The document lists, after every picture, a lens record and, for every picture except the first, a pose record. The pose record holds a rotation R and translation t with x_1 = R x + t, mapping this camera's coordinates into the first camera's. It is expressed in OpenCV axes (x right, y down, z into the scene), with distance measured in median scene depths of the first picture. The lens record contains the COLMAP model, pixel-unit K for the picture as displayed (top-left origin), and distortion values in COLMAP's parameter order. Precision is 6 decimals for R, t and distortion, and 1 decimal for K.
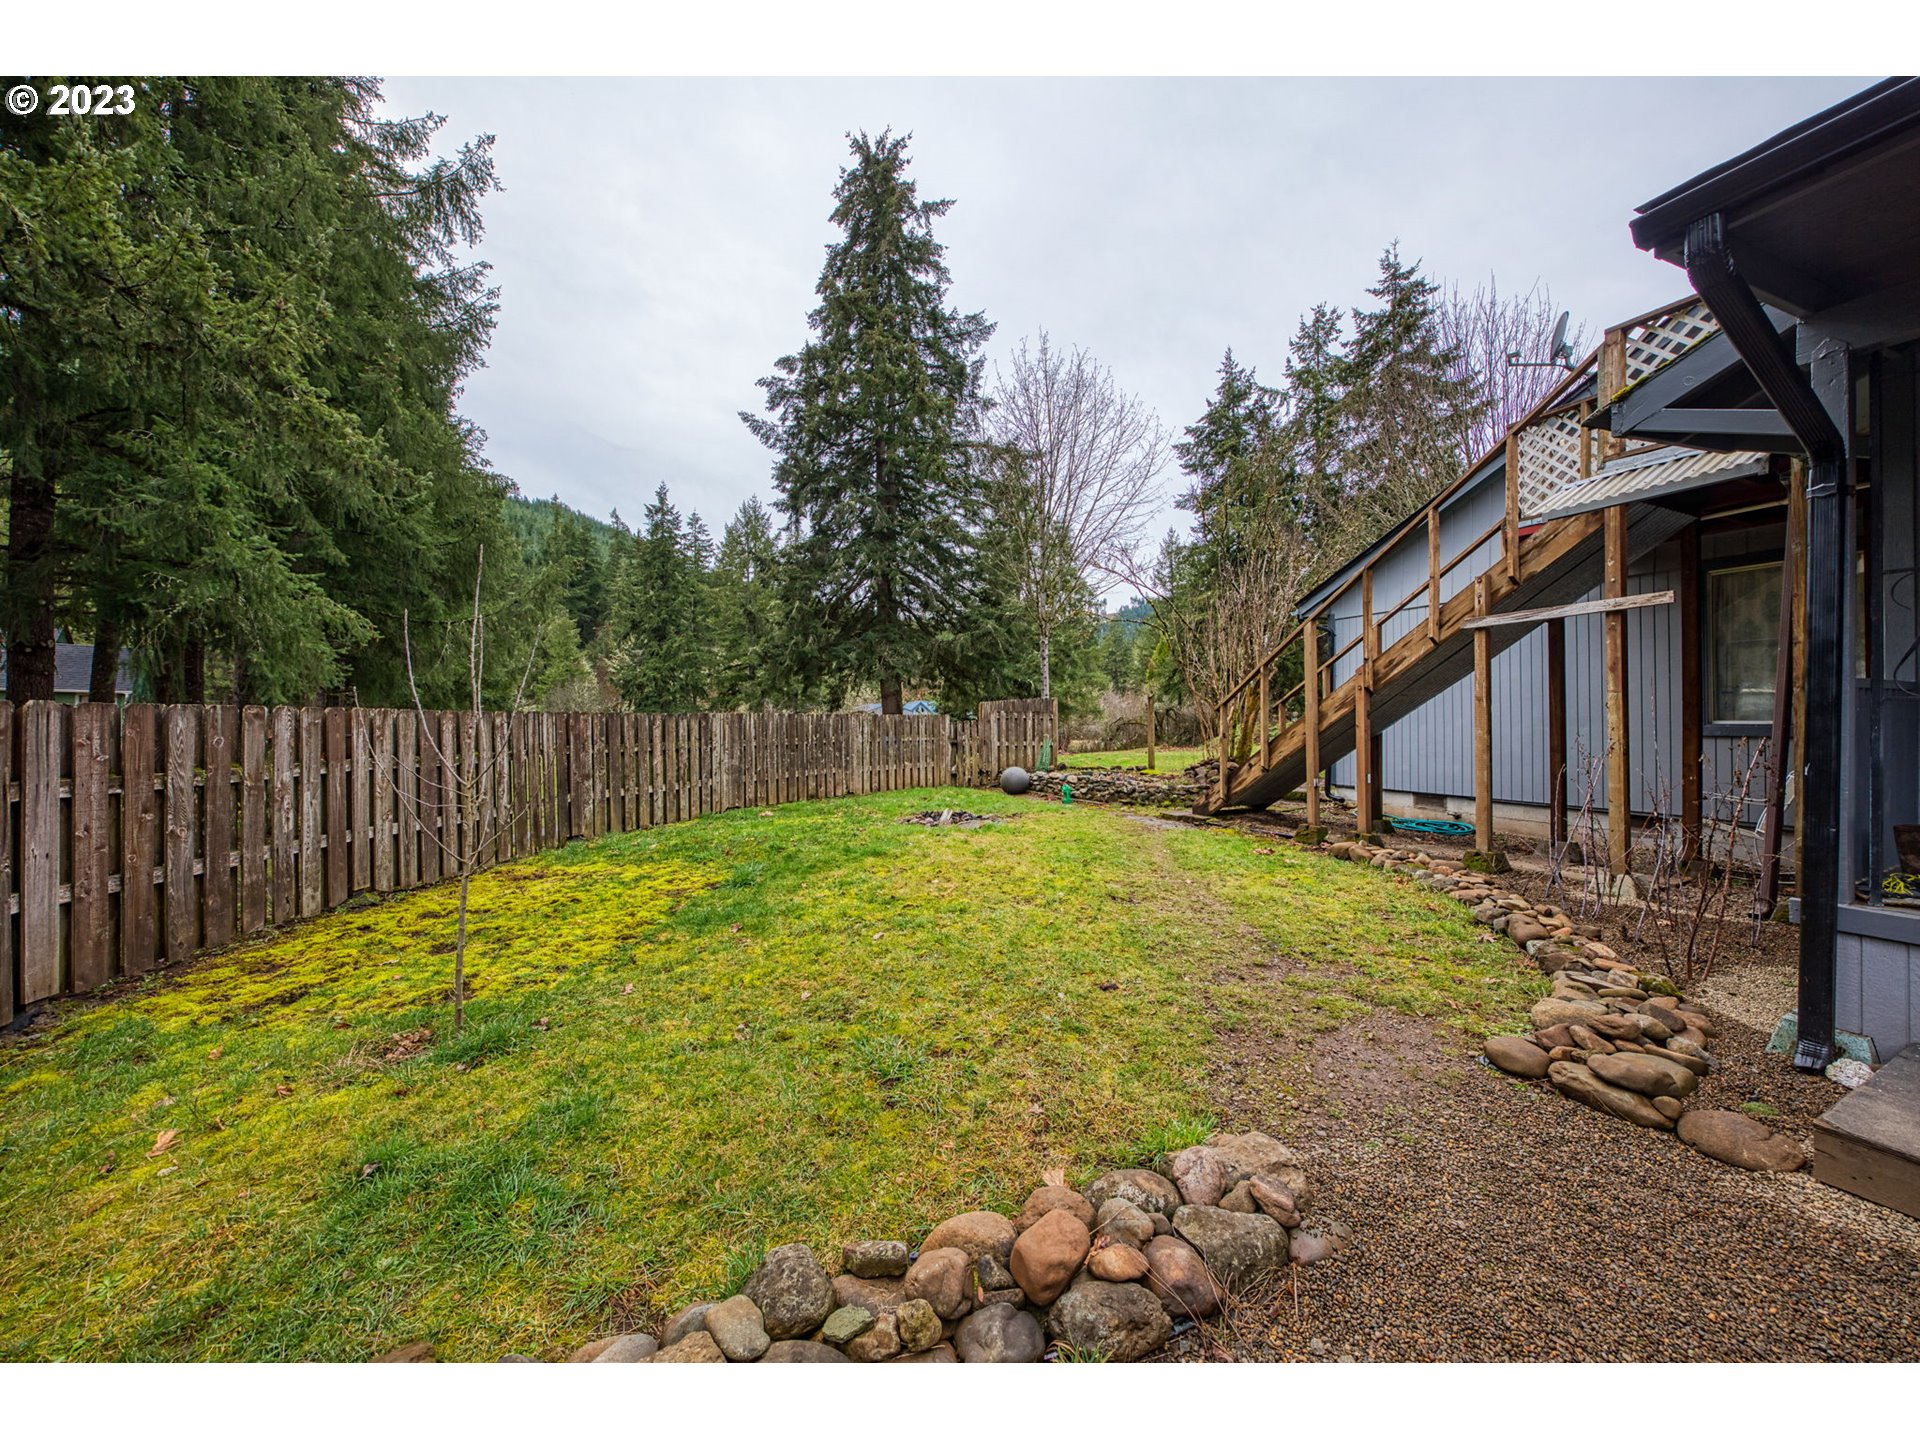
lens RADIAL K [[667.4, 0, 960.0], [0, 667.4, 720.0], [0, 0, 1]] dist [-0.002648, -0.000218]
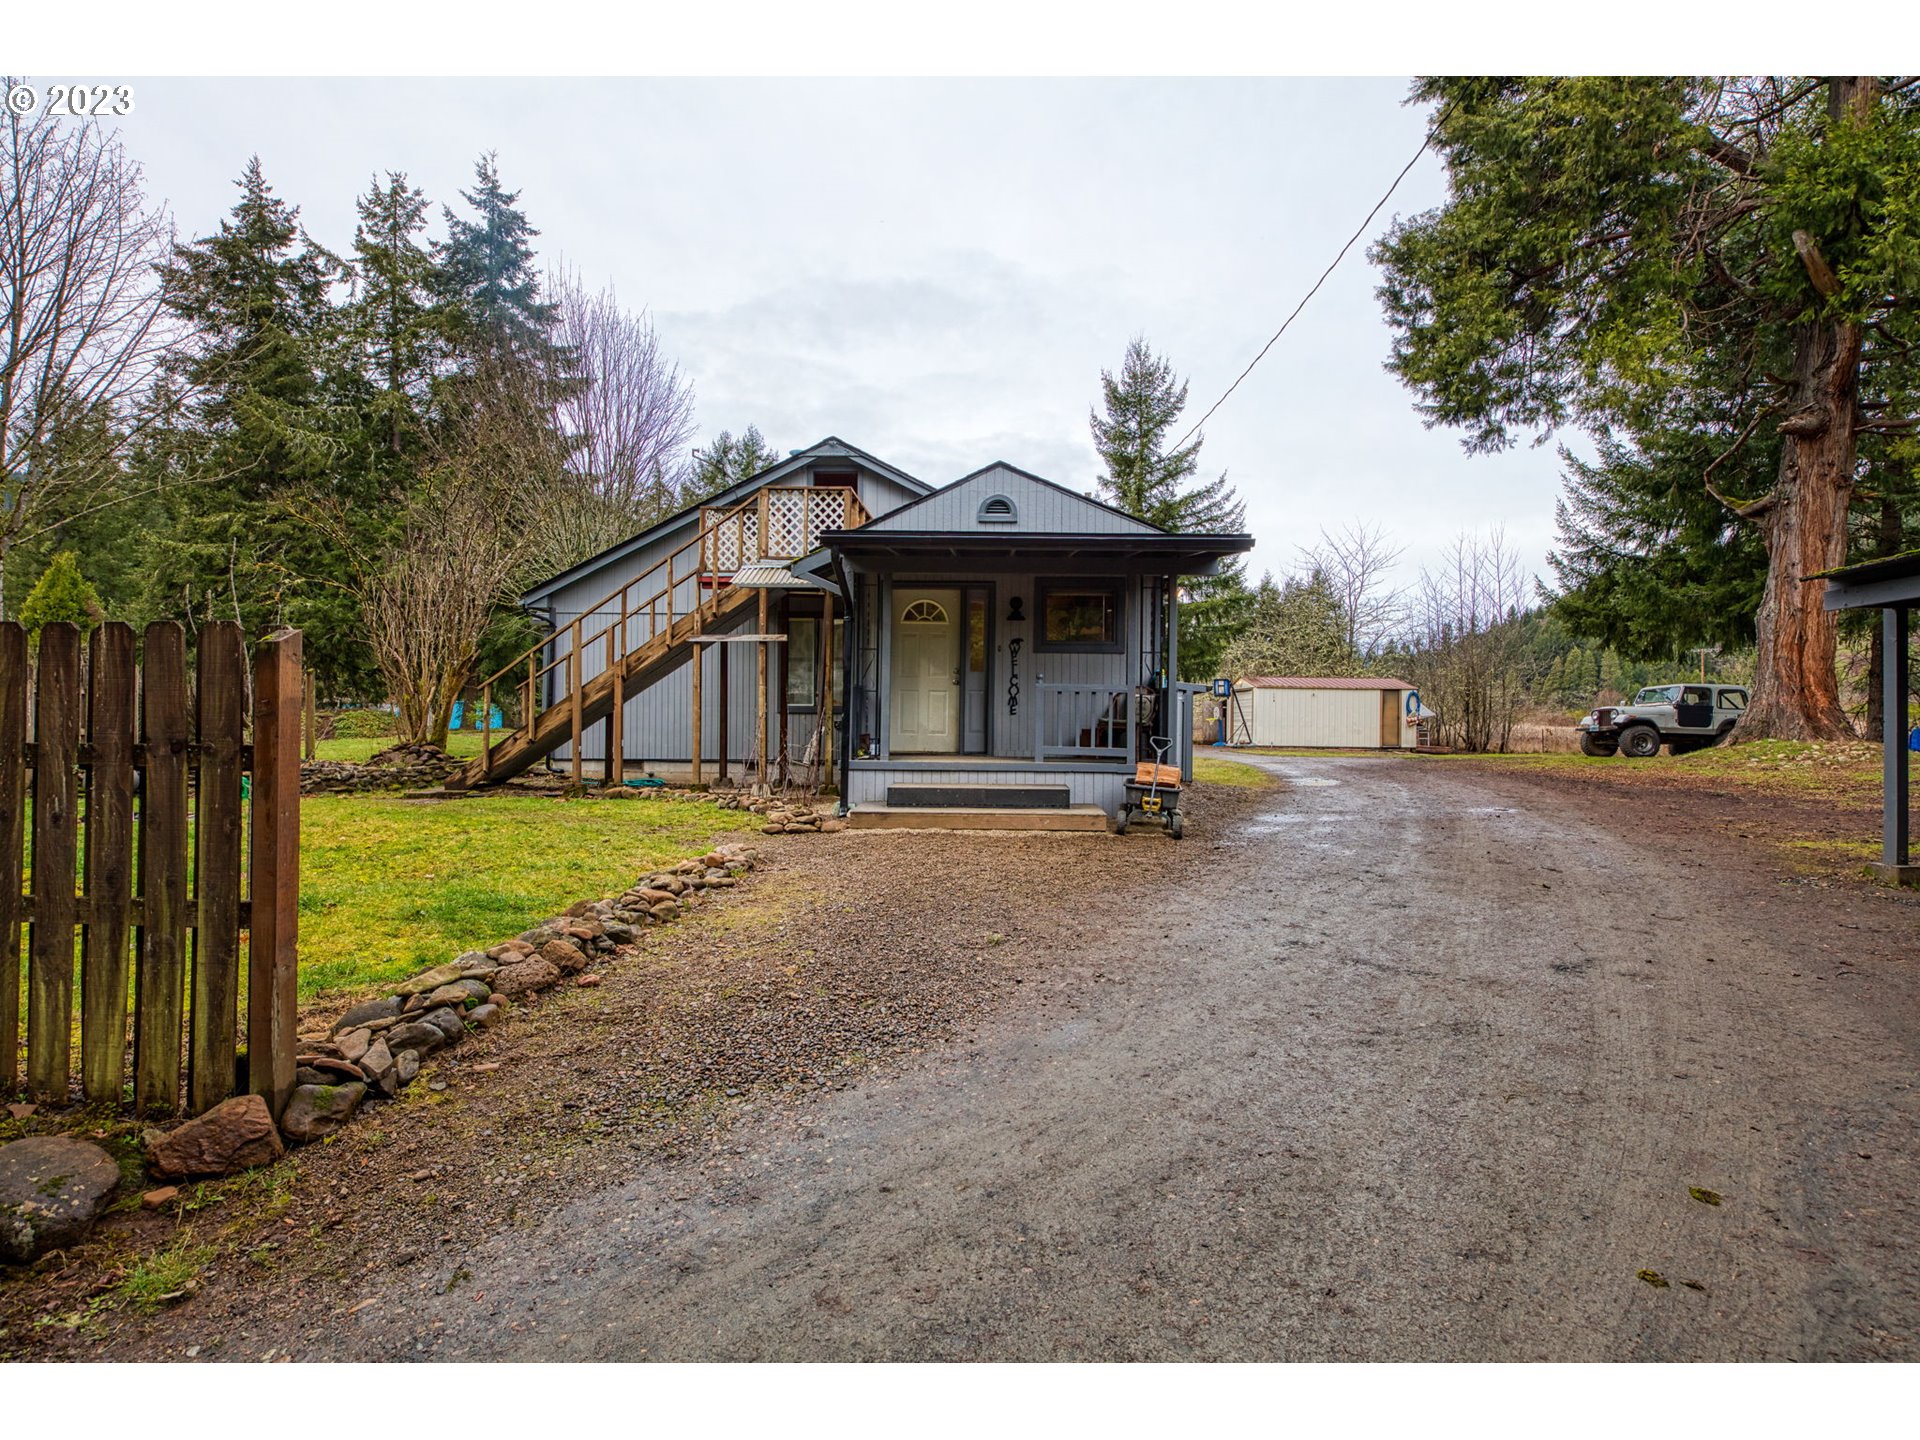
lens RADIAL K [[1325.8, 0, 960.0], [0, 1325.8, 720.0], [0, 0, 1]] dist [0.073293, -0.064555]
pose [[0.474087, 0.010345, 0.880417, -0.575068], [-0.008393, 0.999939, -0.007230, 0.021840], [-0.880438, -0.003962, 0.474145, -0.353585]]
